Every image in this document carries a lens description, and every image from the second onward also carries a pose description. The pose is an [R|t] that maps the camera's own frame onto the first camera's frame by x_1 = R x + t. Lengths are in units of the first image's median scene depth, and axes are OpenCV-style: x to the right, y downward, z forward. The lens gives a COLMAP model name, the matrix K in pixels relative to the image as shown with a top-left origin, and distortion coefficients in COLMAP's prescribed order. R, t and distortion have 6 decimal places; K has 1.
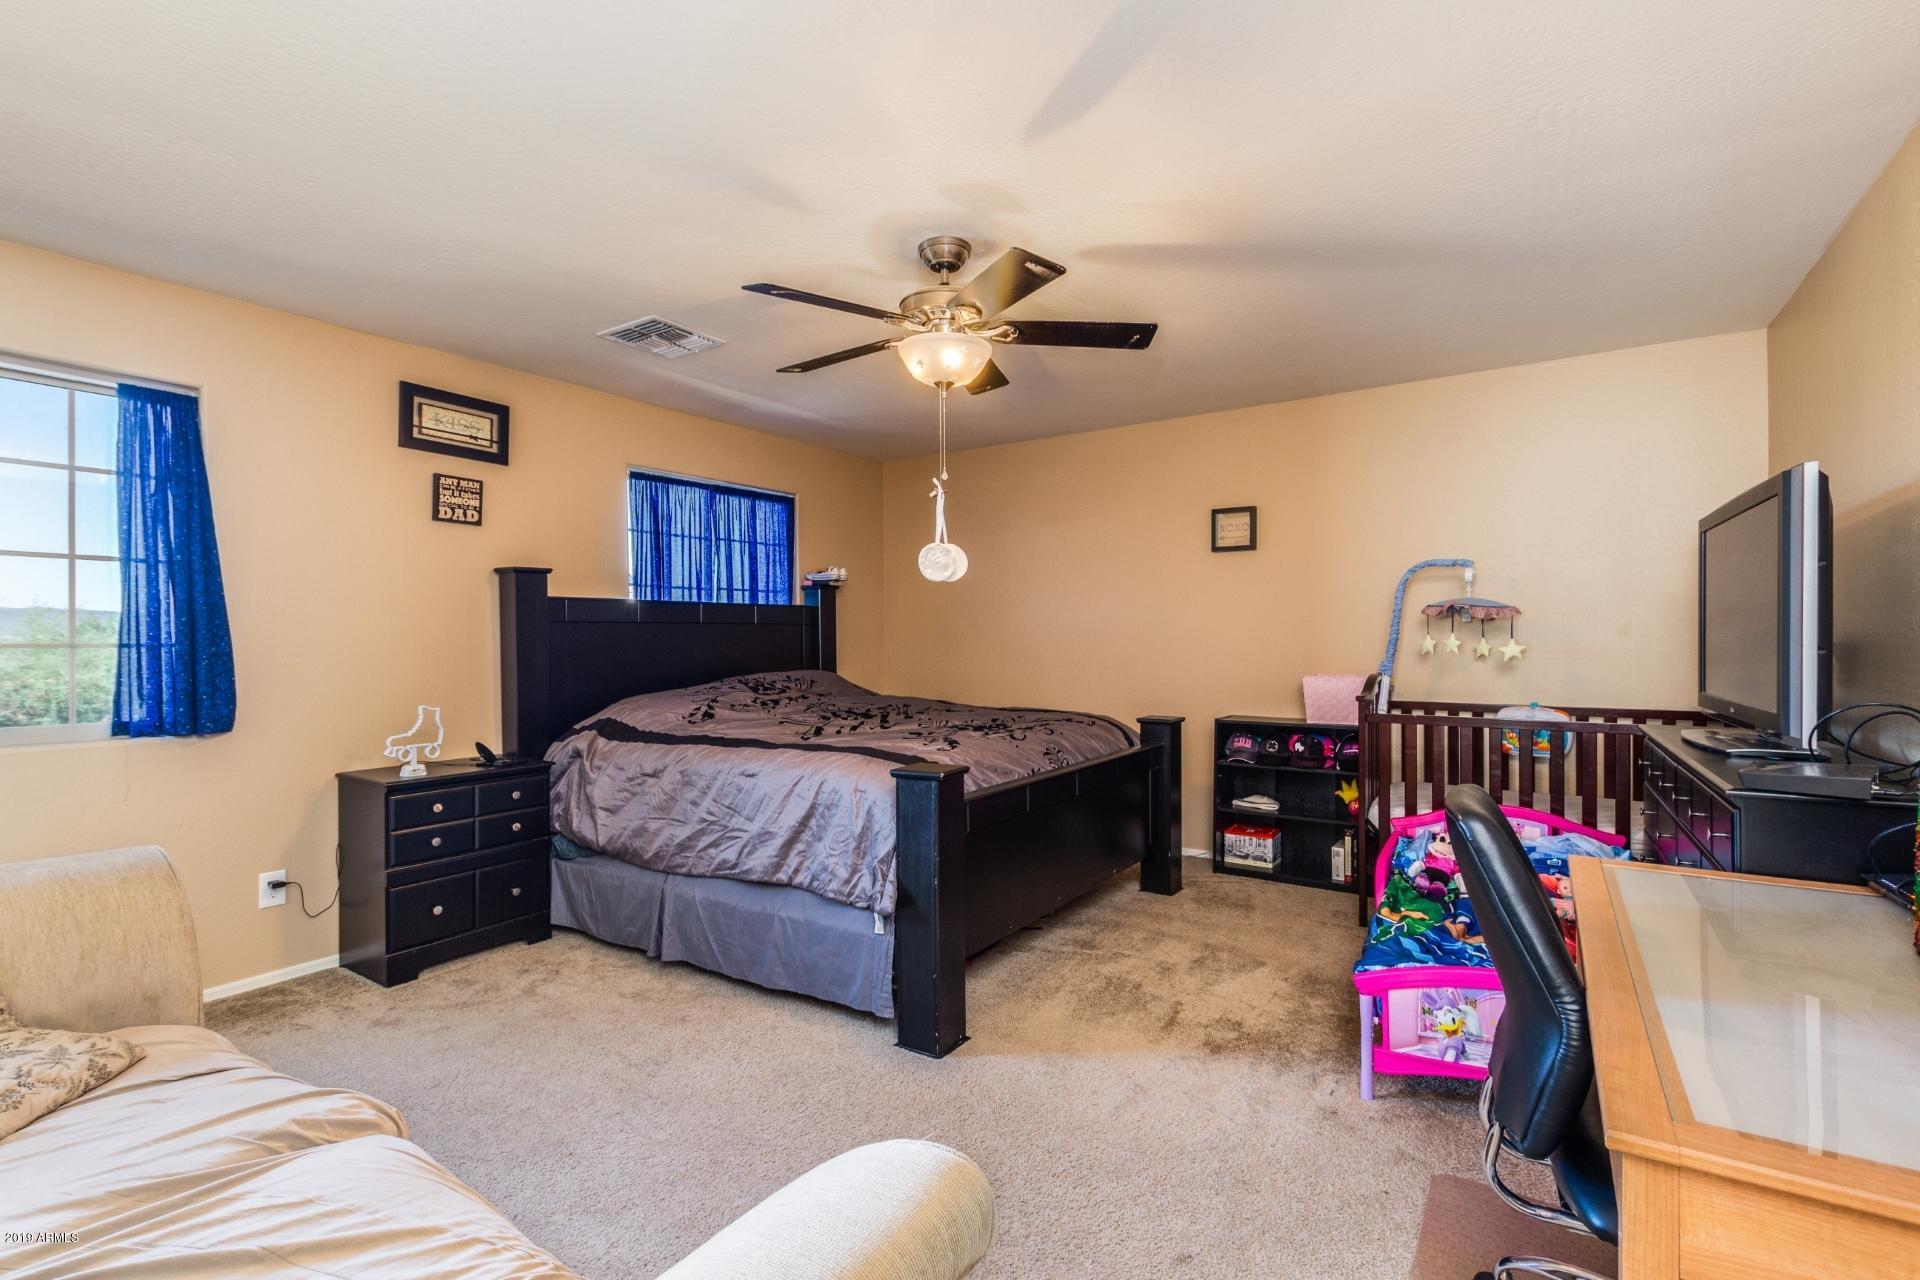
lens RADIAL K [[869.5, 0, 960.0], [0, 869.5, 640.0], [0, 0, 1]] dist [0.002141, 0.000269]
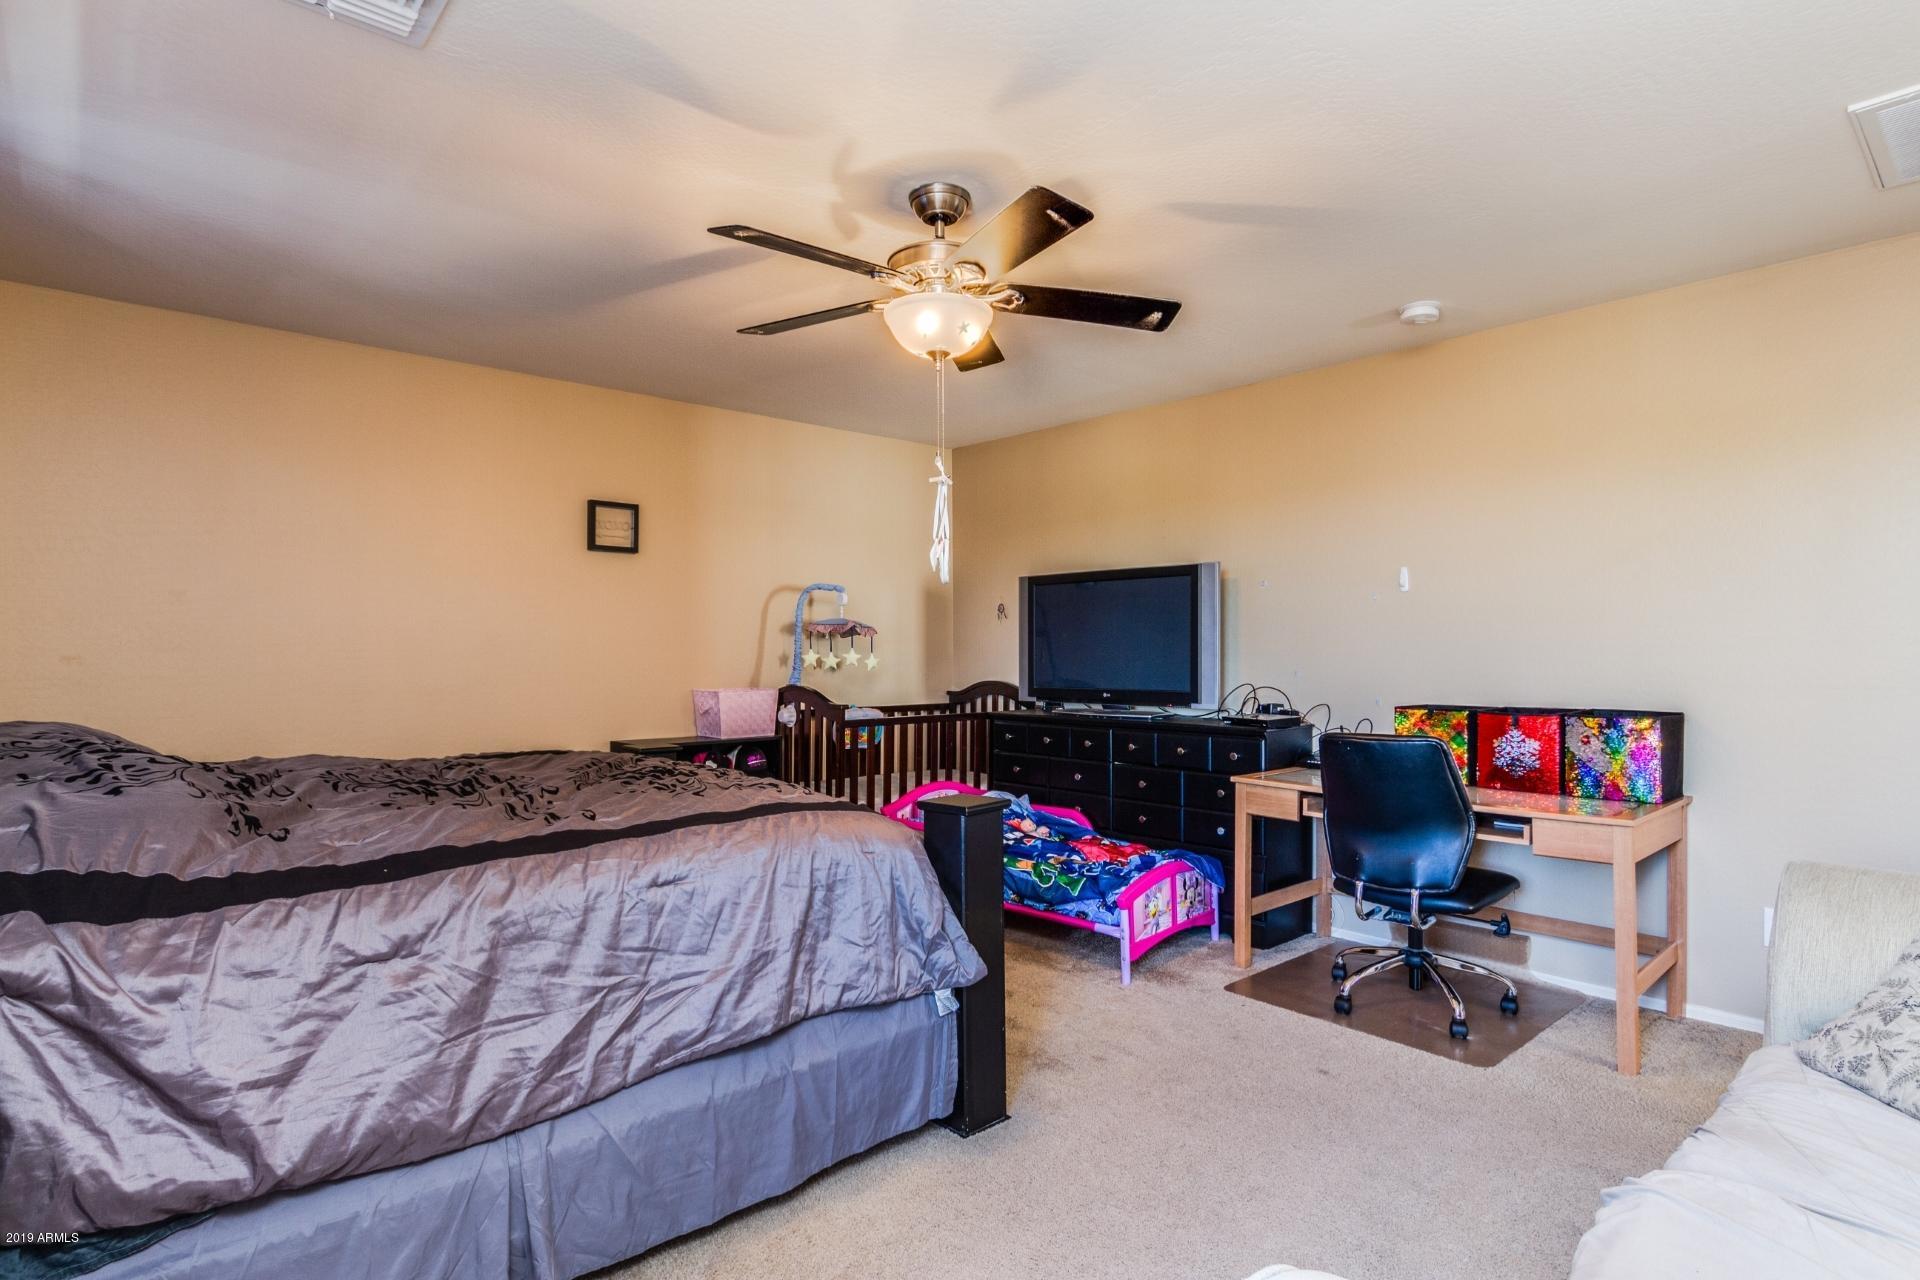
lens RADIAL K [[977.2, 0, 959.9], [0, 977.2, 658.2], [0, 0, 1]] dist [-0.001946, -0.000162]
pose [[0.259631, -0.002943, 0.965703, -0.542200], [0.003084, 0.999993, 0.002218, 0.002344], [-0.965703, 0.002402, 0.259638, 0.419899]]
